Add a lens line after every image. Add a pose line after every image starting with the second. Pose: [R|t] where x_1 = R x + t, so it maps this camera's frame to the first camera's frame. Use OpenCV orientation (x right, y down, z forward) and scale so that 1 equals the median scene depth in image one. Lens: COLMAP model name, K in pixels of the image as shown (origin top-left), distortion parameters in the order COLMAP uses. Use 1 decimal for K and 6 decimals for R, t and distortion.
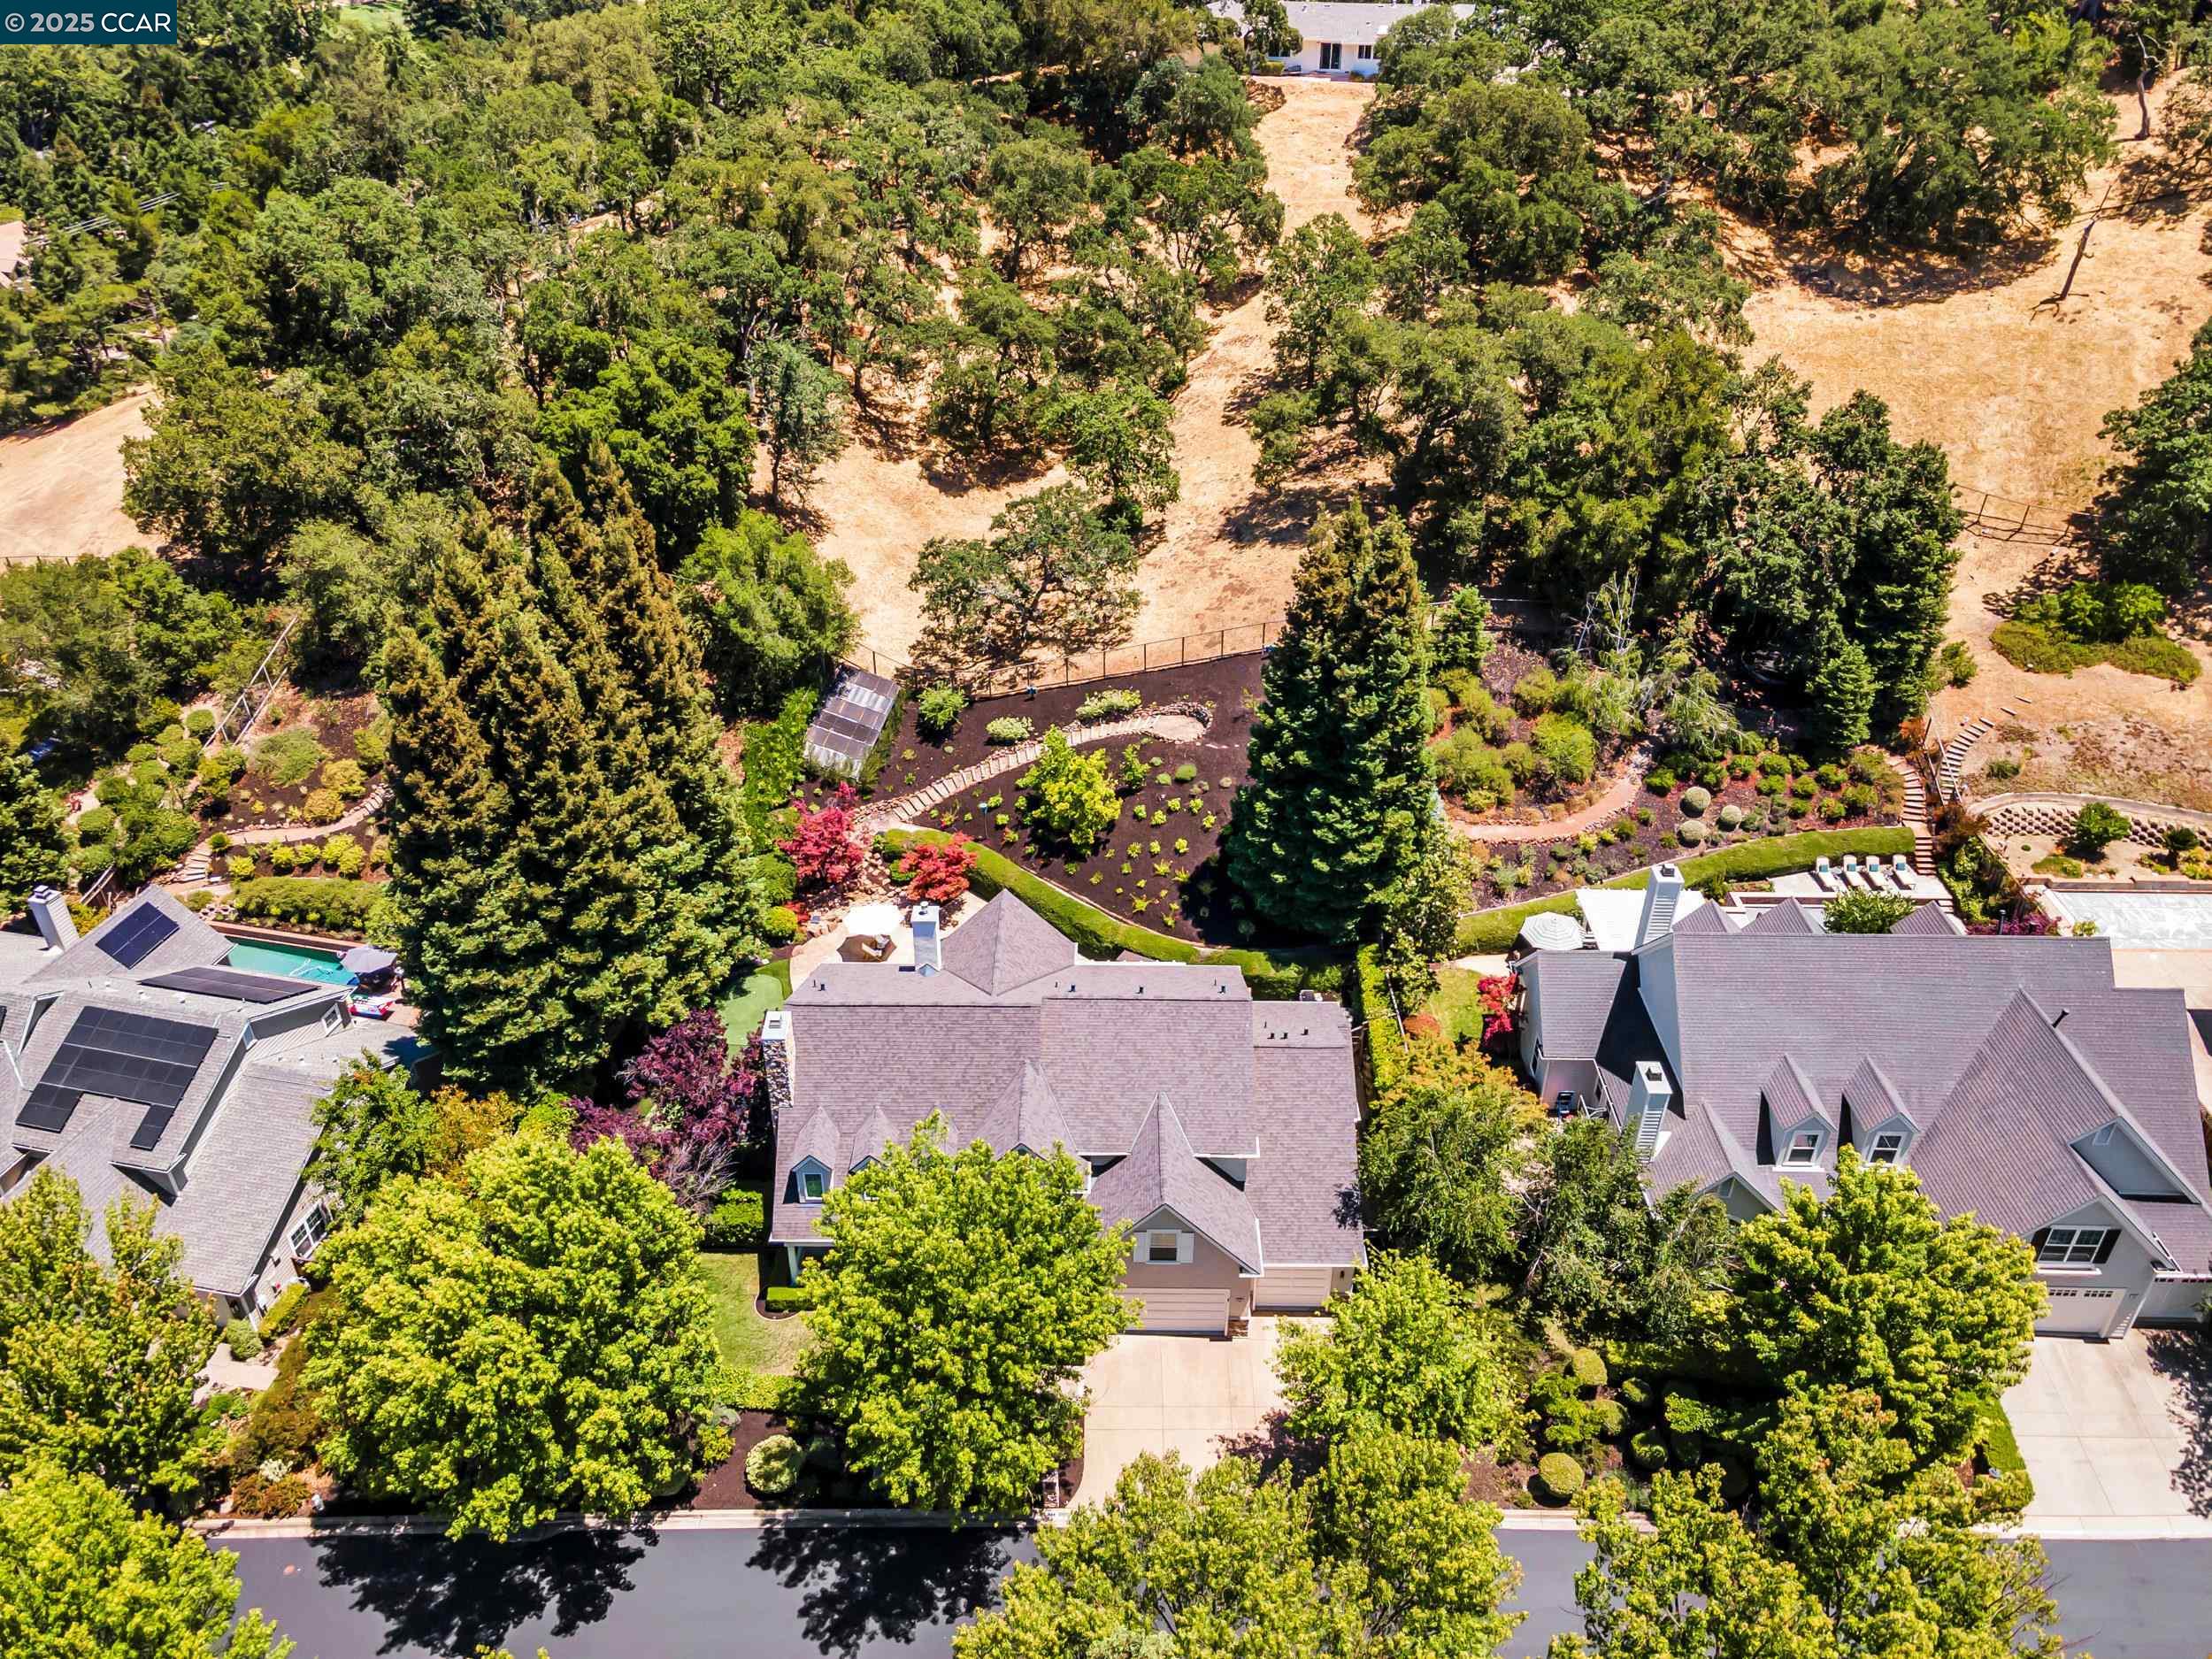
lens RADIAL K [[1606.7, 0, 1107.4], [0, 1606.7, 835.1], [0, 0, 1]] dist [0.005630, 0.056283]
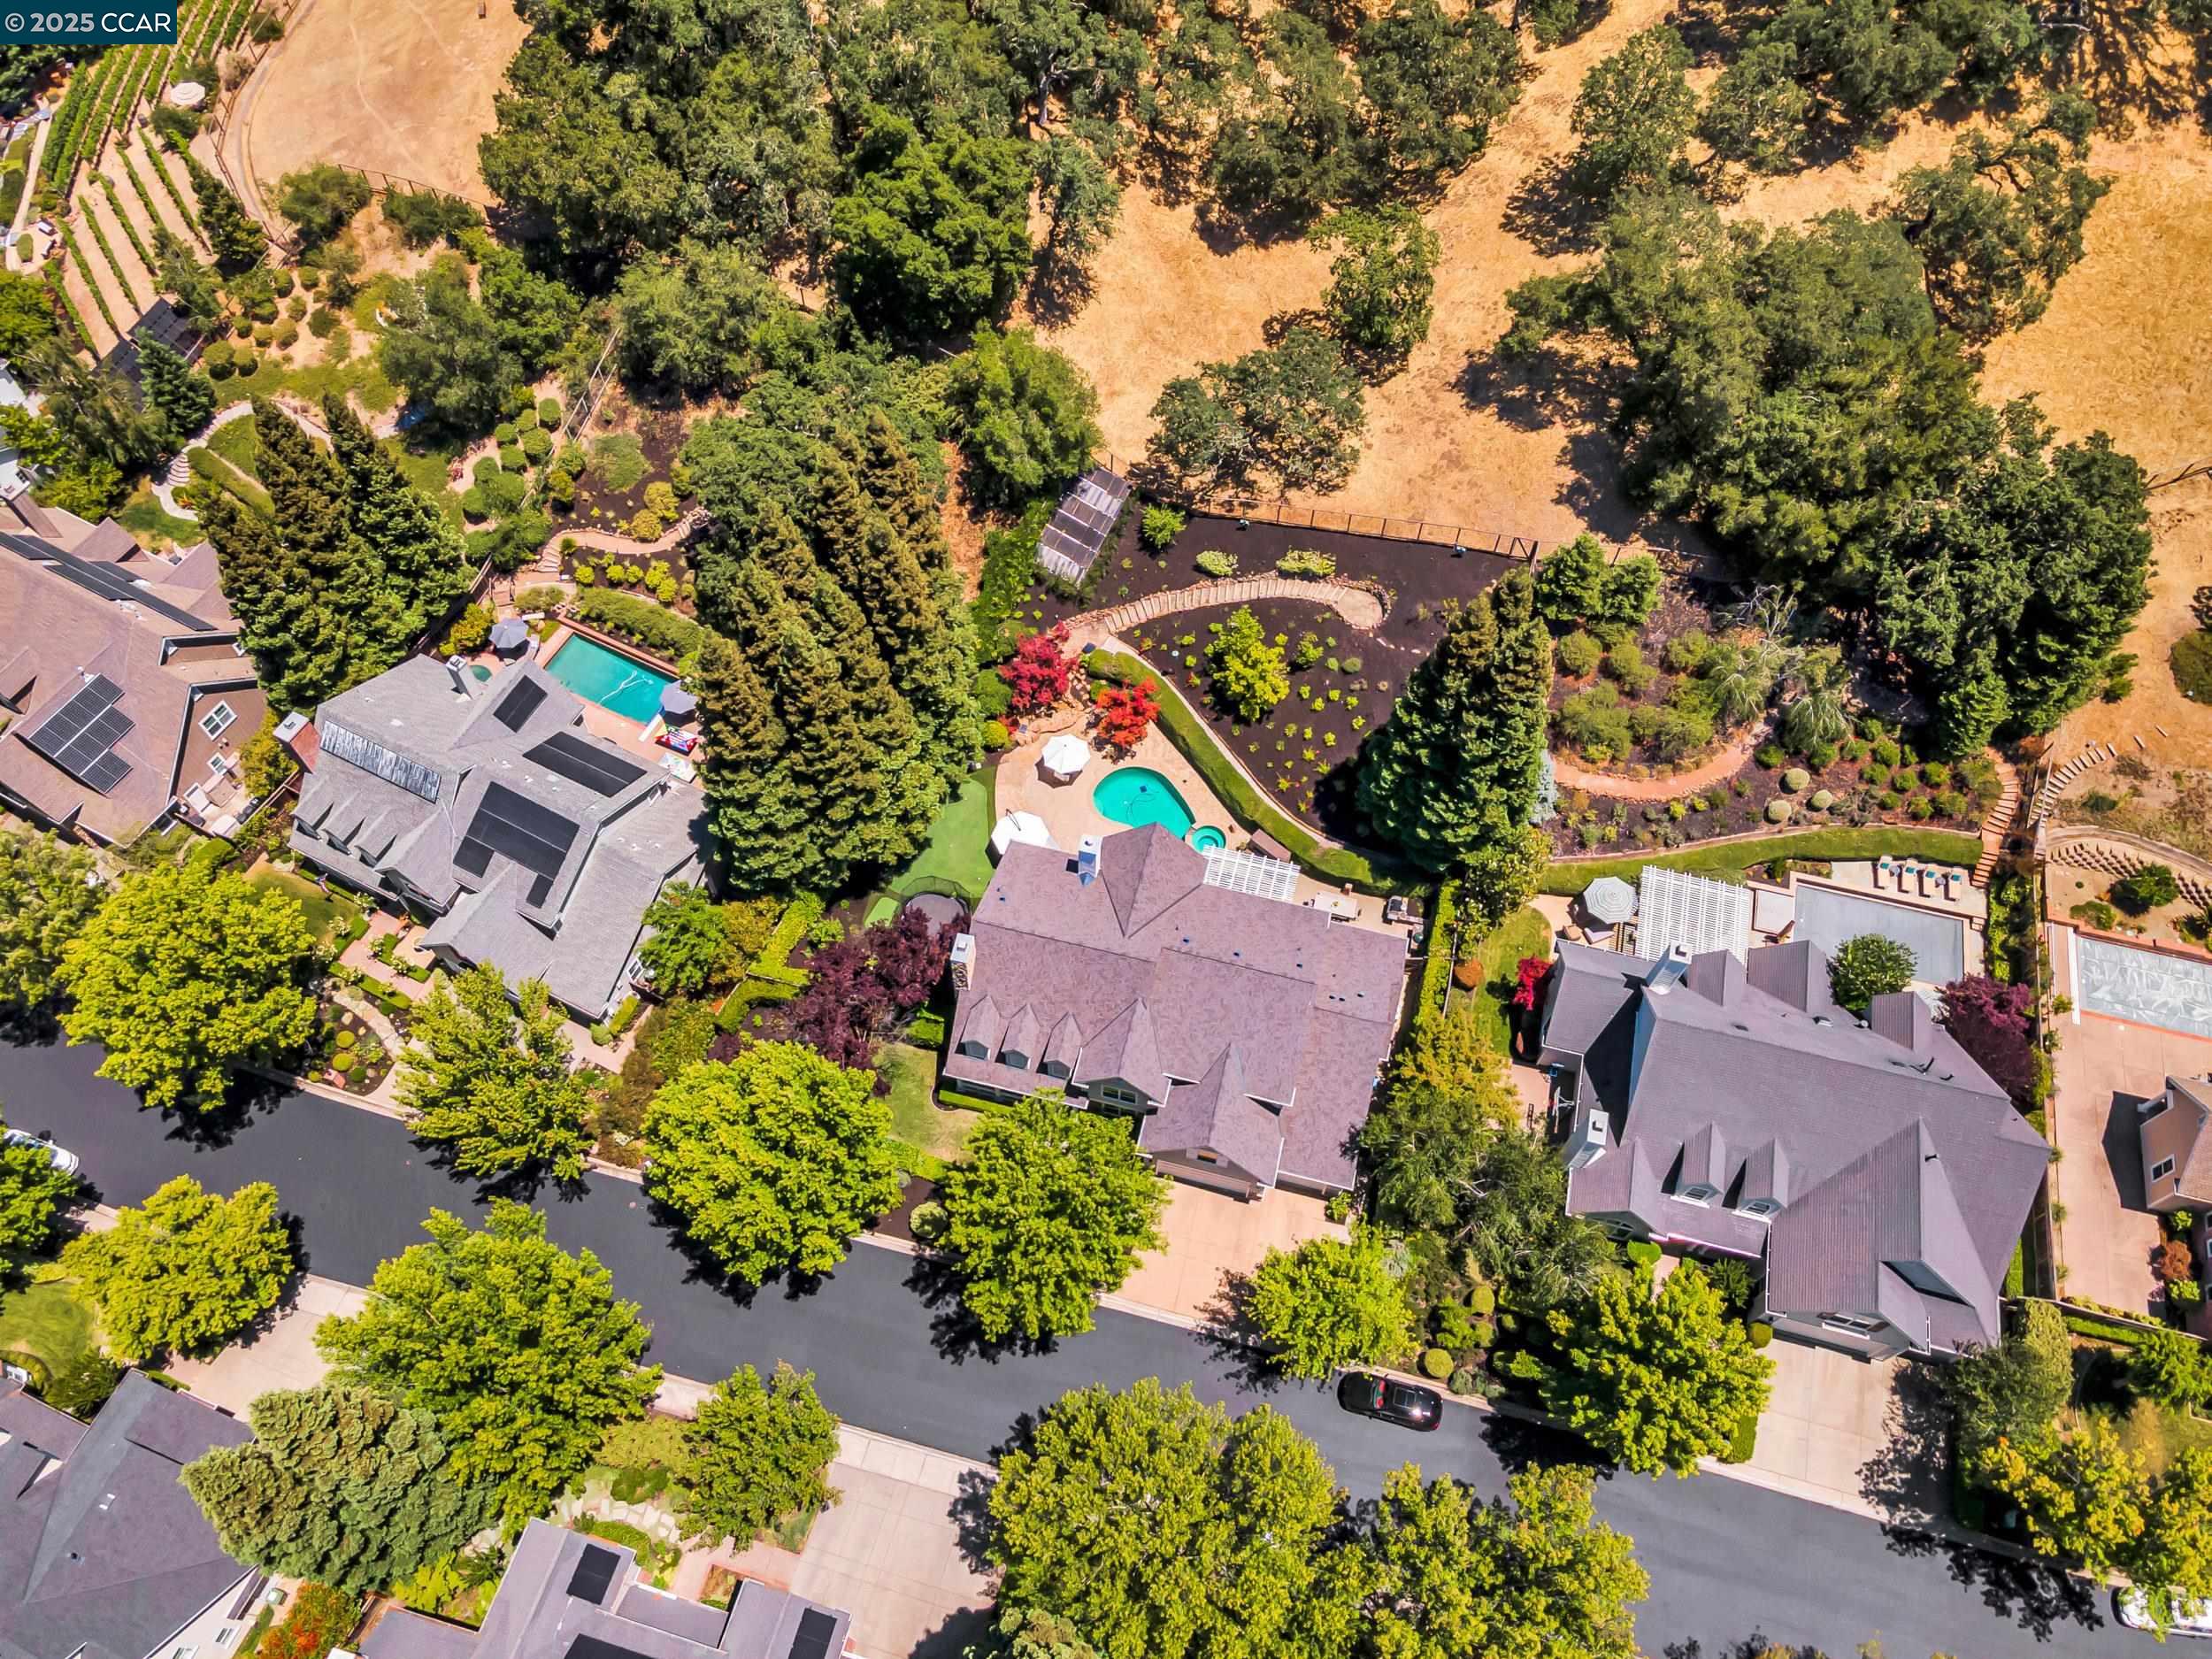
lens RADIAL K [[1606.7, 0, 1107.4], [0, 1606.7, 835.1], [0, 0, 1]] dist [0.005630, 0.056283]
pose [[0.971409, 0.212284, -0.106304, 0.027249], [-0.142477, 0.879426, 0.454214, -0.429402], [0.189909, -0.426082, 0.884527, -0.100907]]
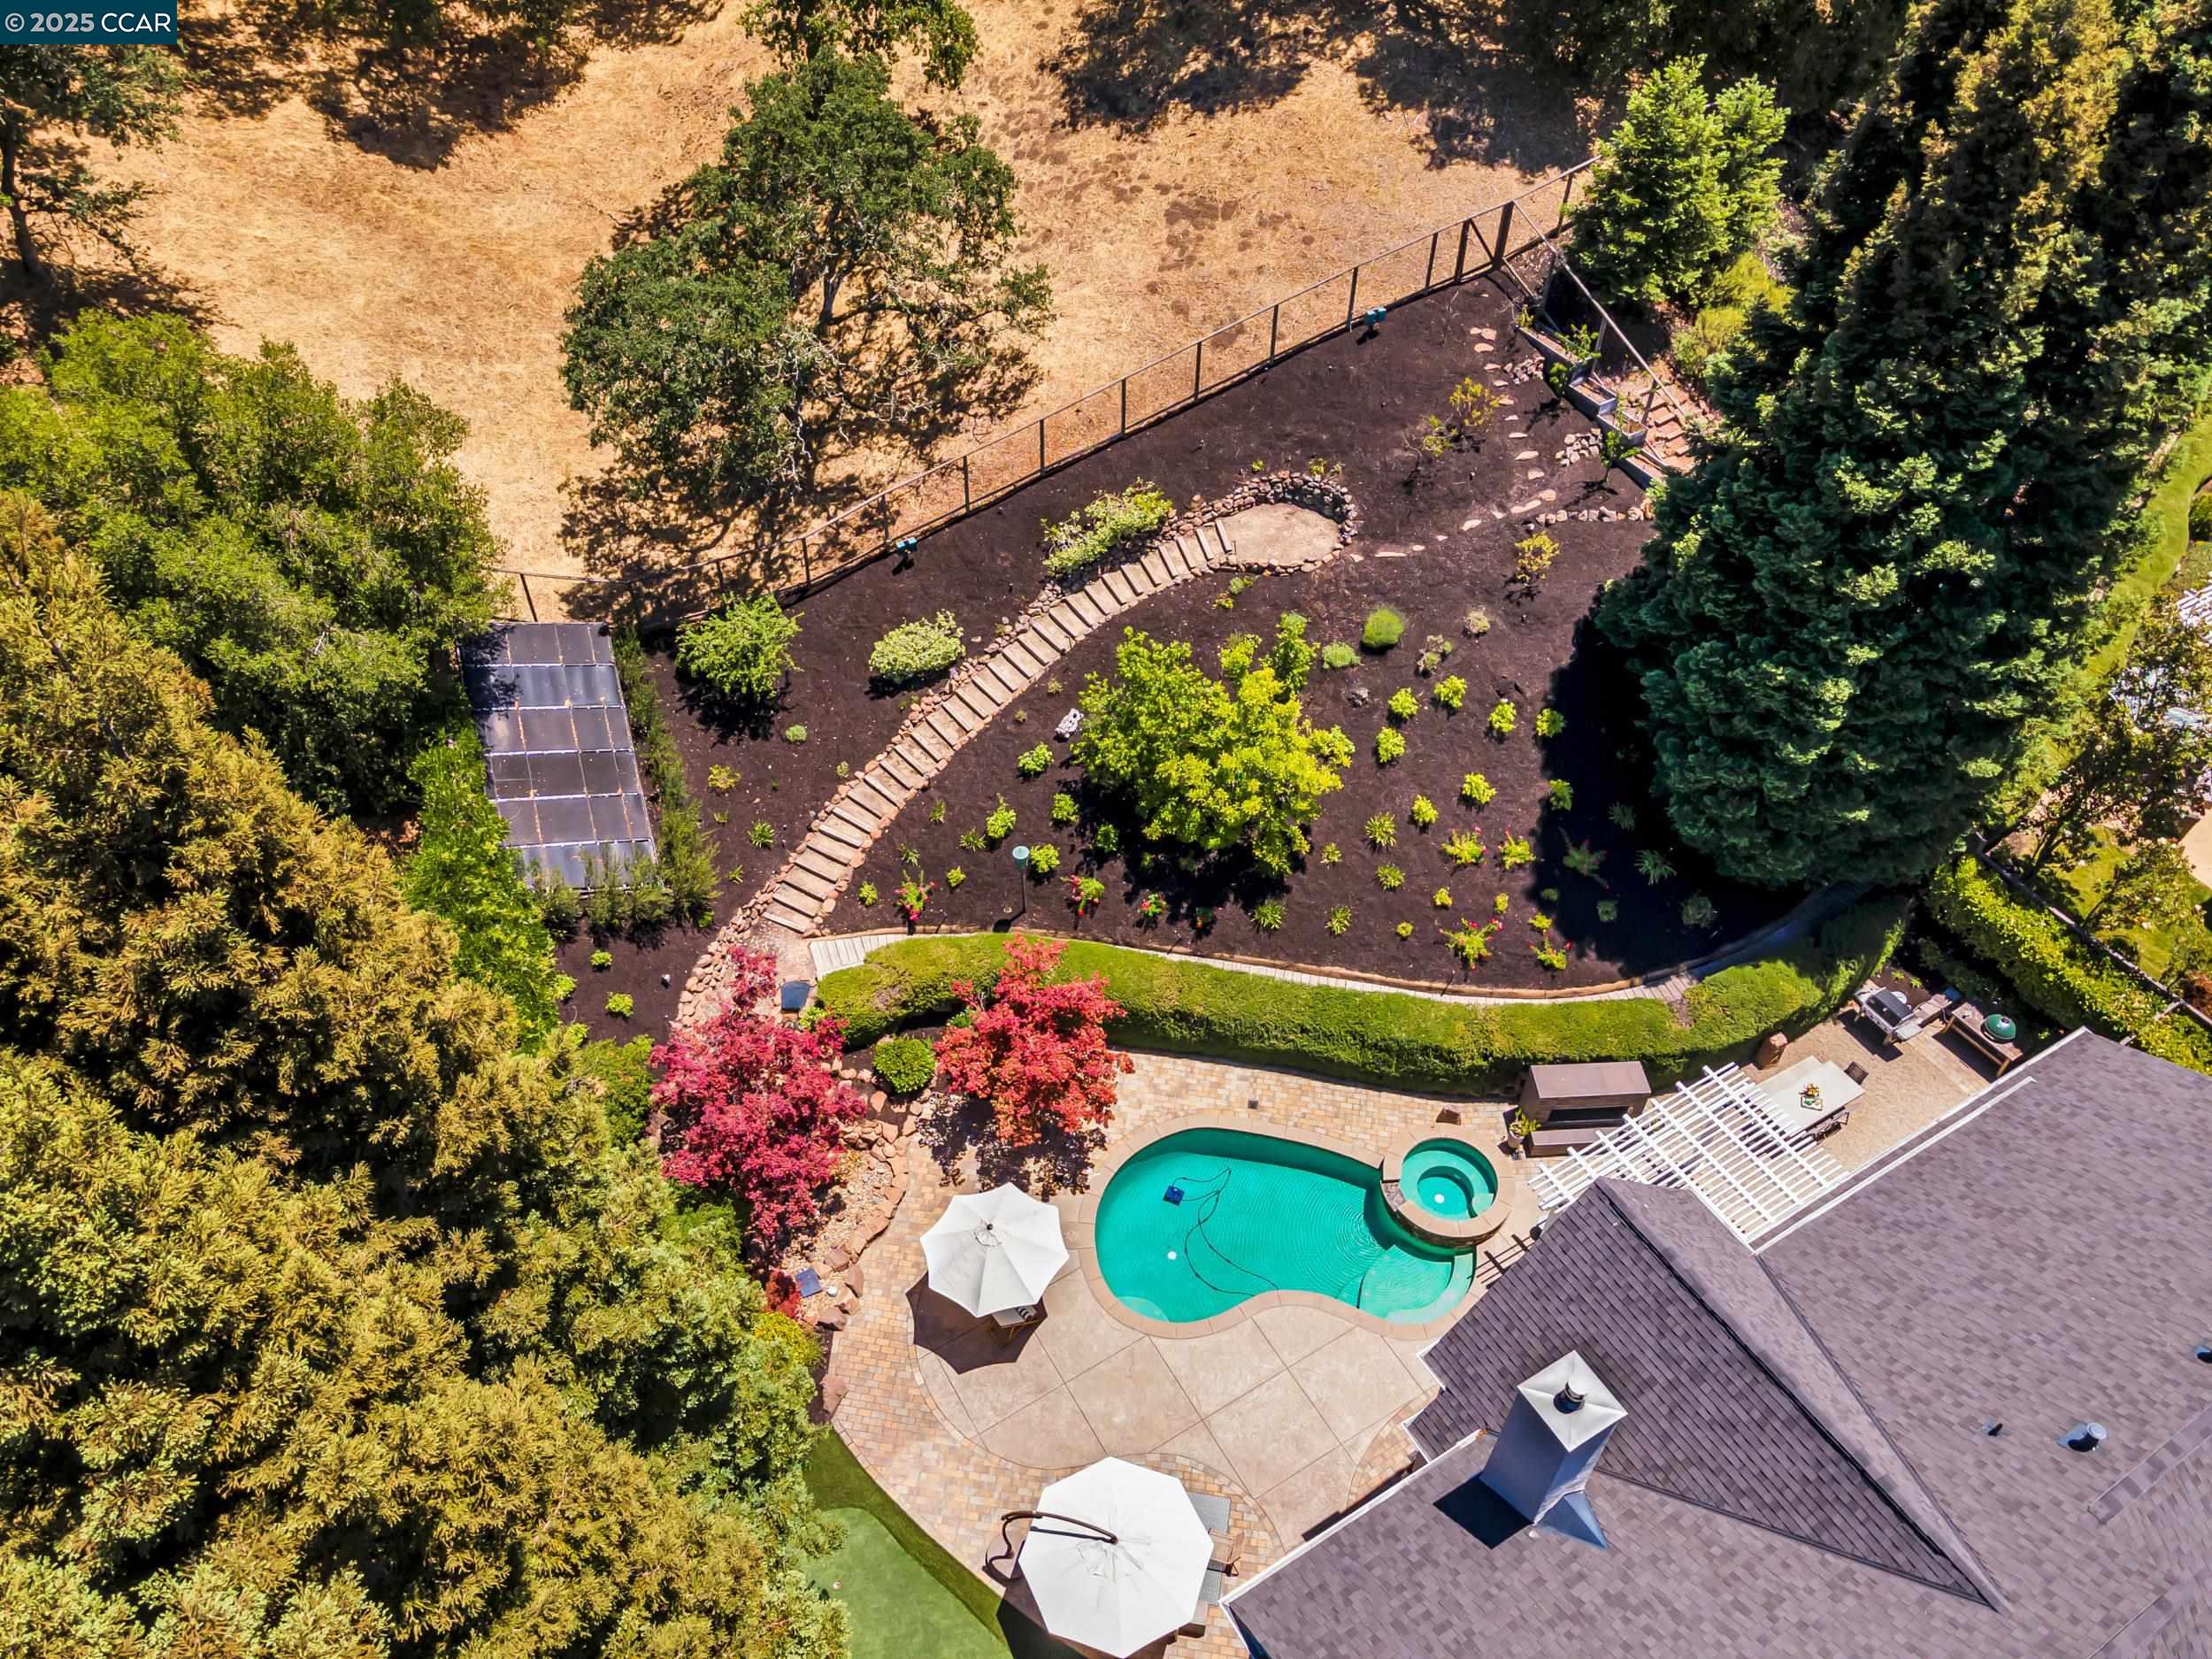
lens RADIAL K [[1606.7, 0, 1107.4], [0, 1606.7, 835.1], [0, 0, 1]] dist [0.005630, 0.056283]
pose [[0.852263, -0.380482, 0.359001, -0.214630], [0.287344, 0.913973, 0.286509, -0.142929], [-0.437129, -0.141024, 0.888274, 0.604669]]
